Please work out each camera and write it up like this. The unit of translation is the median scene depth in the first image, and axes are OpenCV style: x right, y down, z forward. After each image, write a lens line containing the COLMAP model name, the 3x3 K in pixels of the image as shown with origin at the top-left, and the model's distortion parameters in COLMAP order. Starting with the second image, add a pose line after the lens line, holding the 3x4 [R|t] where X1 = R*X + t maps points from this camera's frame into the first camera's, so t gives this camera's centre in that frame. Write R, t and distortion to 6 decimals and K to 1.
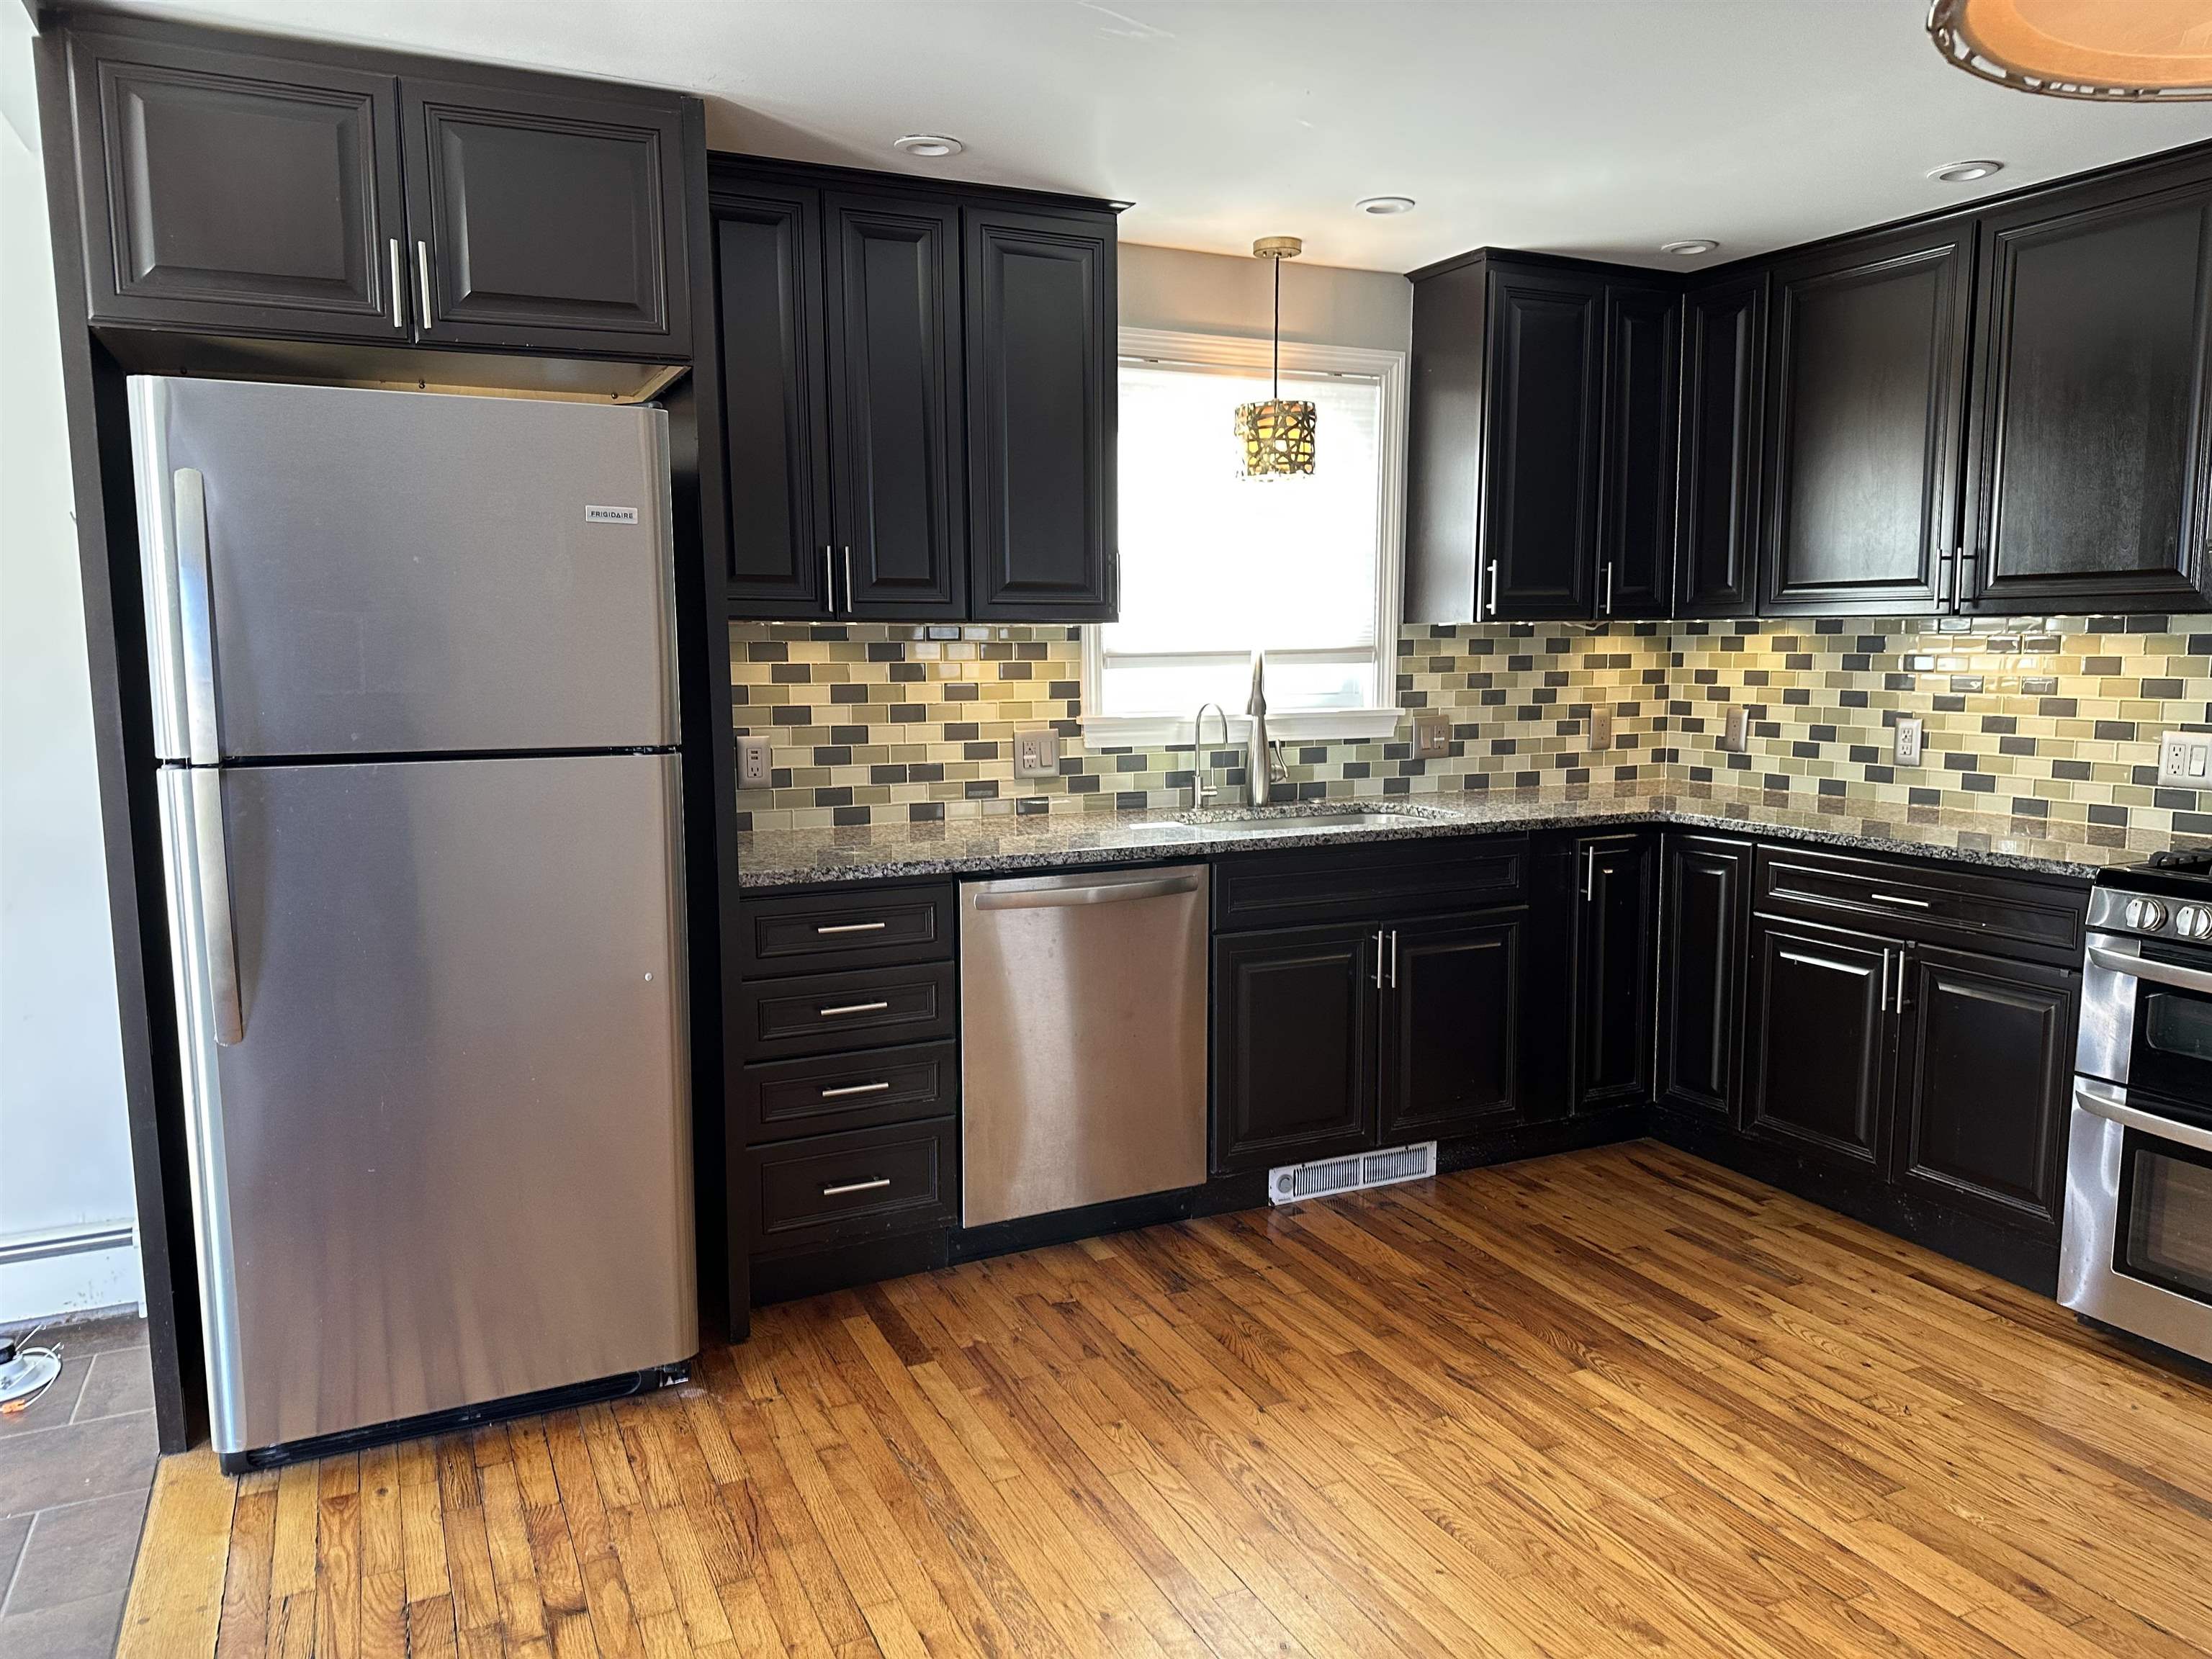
lens RADIAL K [[1543.9, 0, 1108.0], [0, 1543.9, 832.8], [0, 0, 1]] dist [0.141391, -0.232606]
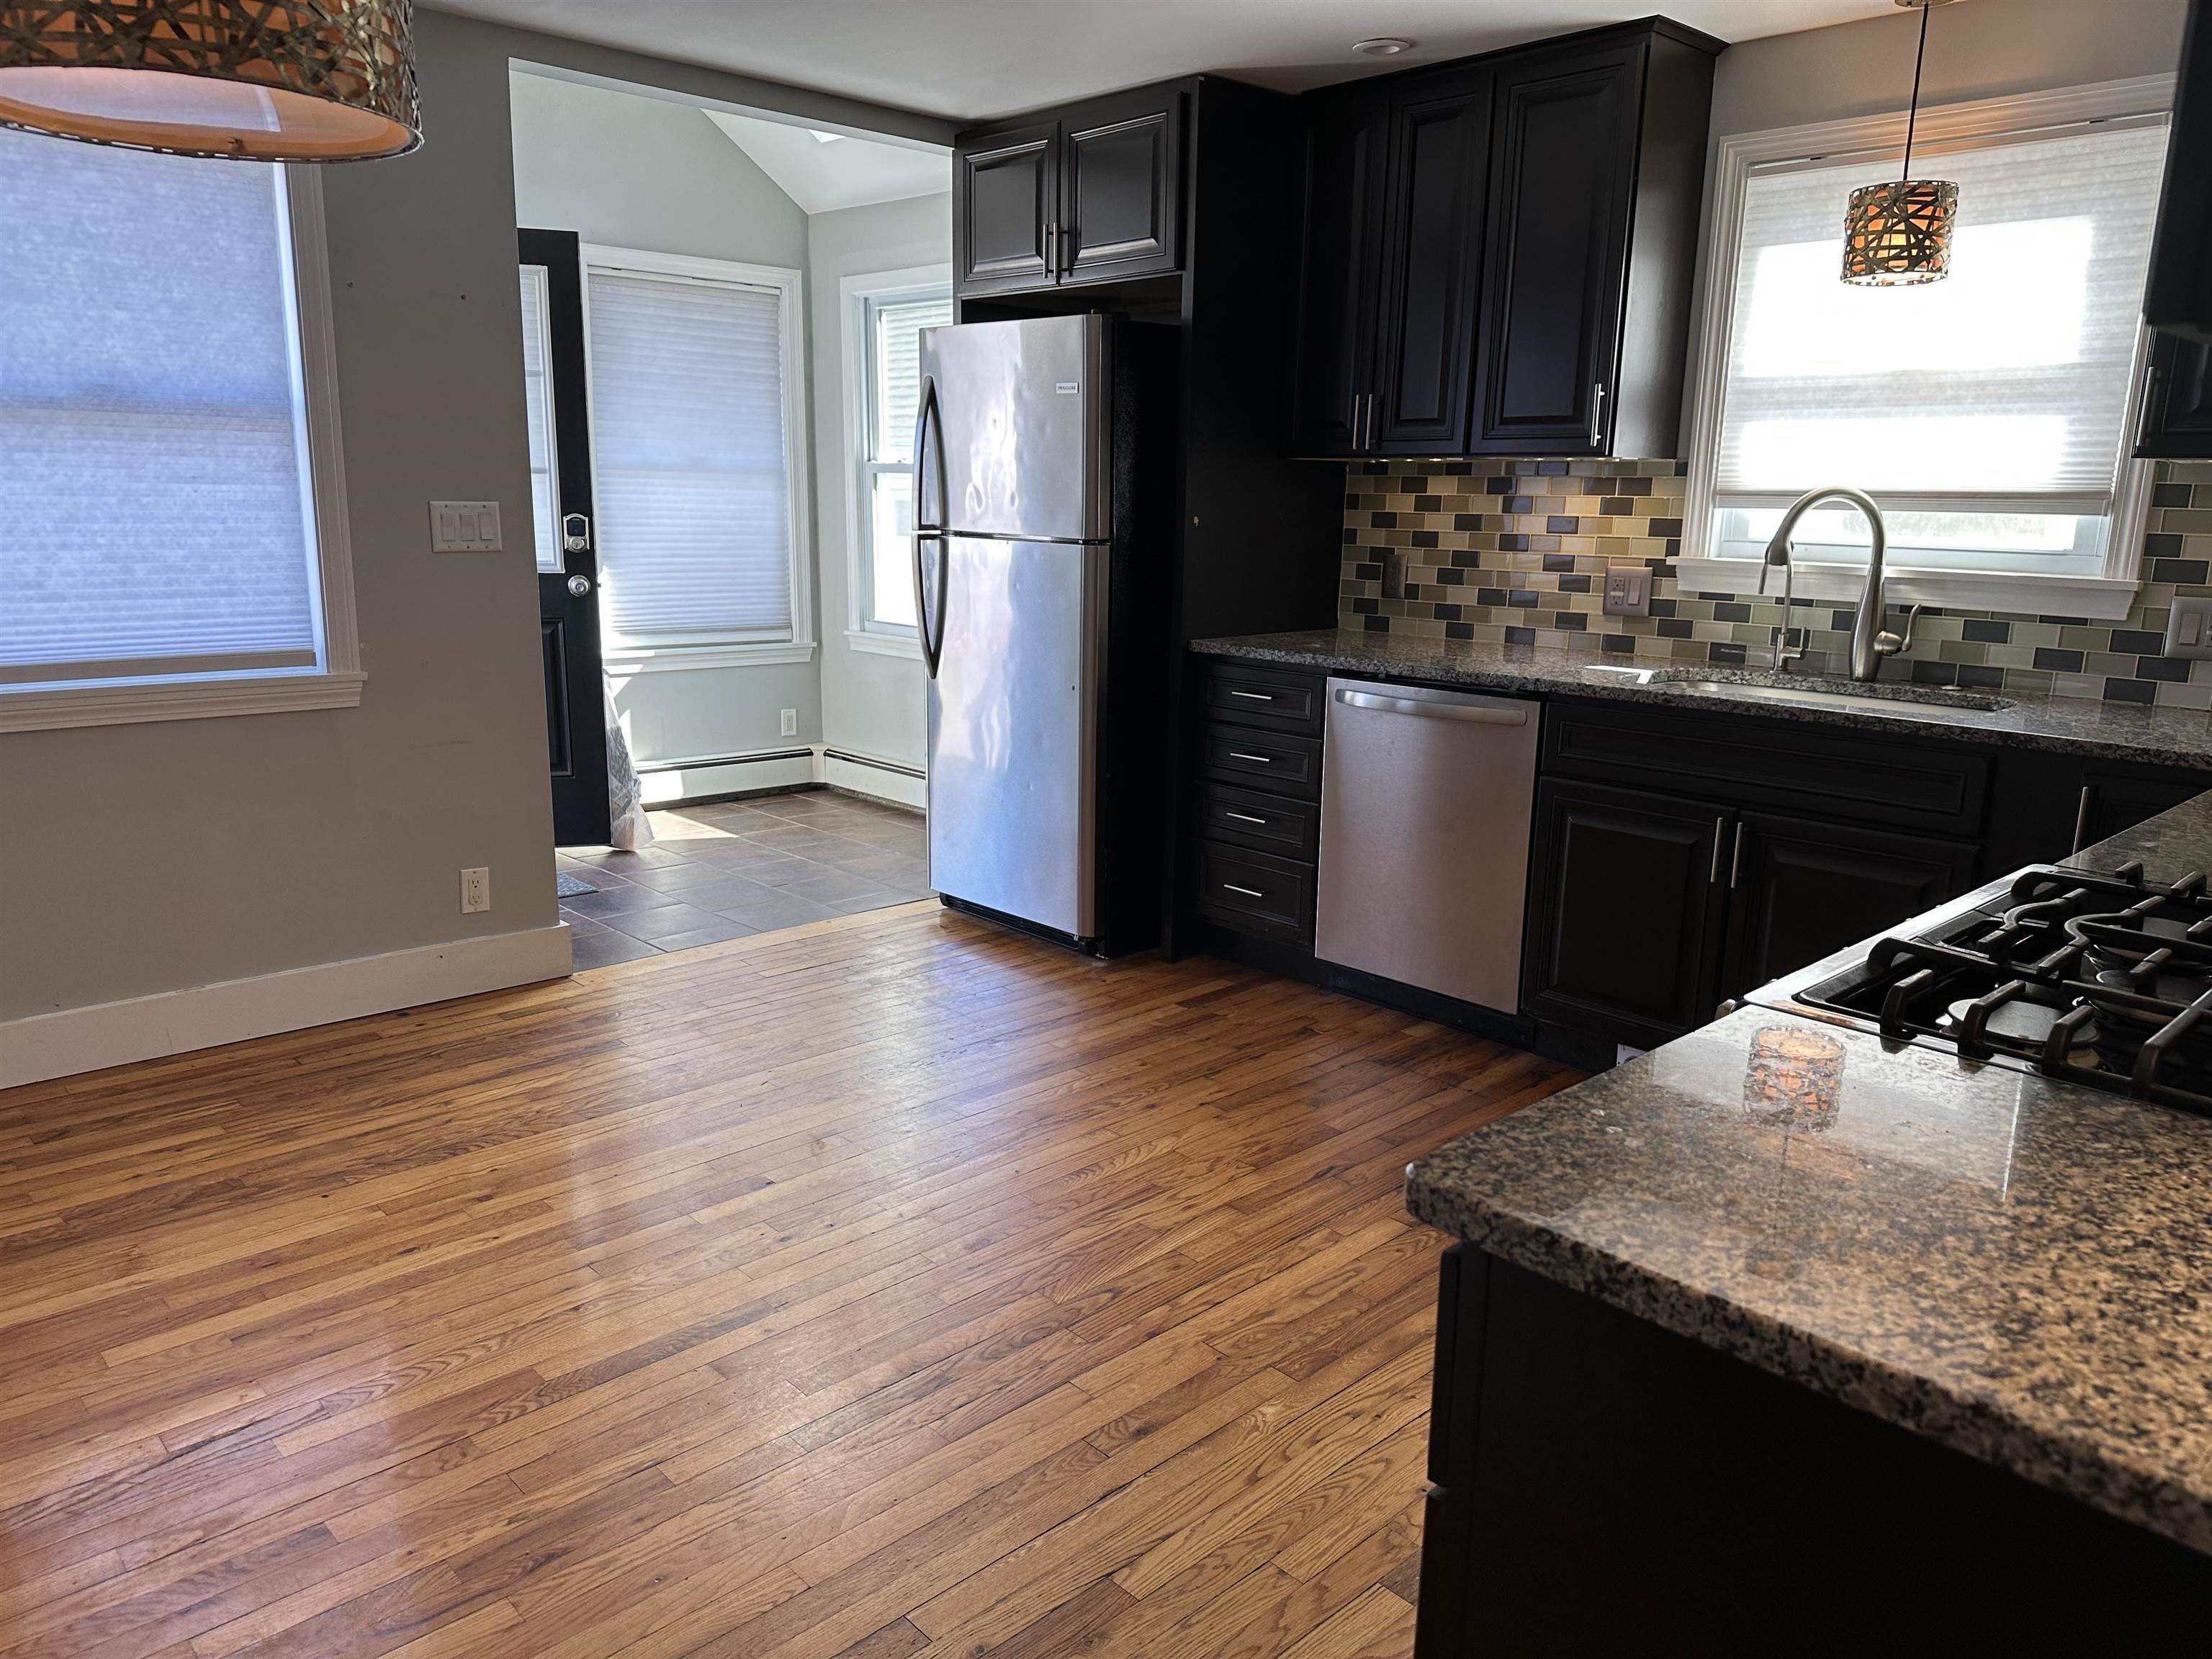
lens RADIAL K [[1548.3, 0, 1092.6], [0, 1548.3, 833.1], [0, 0, 1]] dist [0.138300, -0.212512]
pose [[0.302139, 0.220392, -0.927437, 0.861851], [-0.136418, 0.972890, 0.186751, -0.043802], [0.943452, 0.070094, 0.324013, 0.370356]]
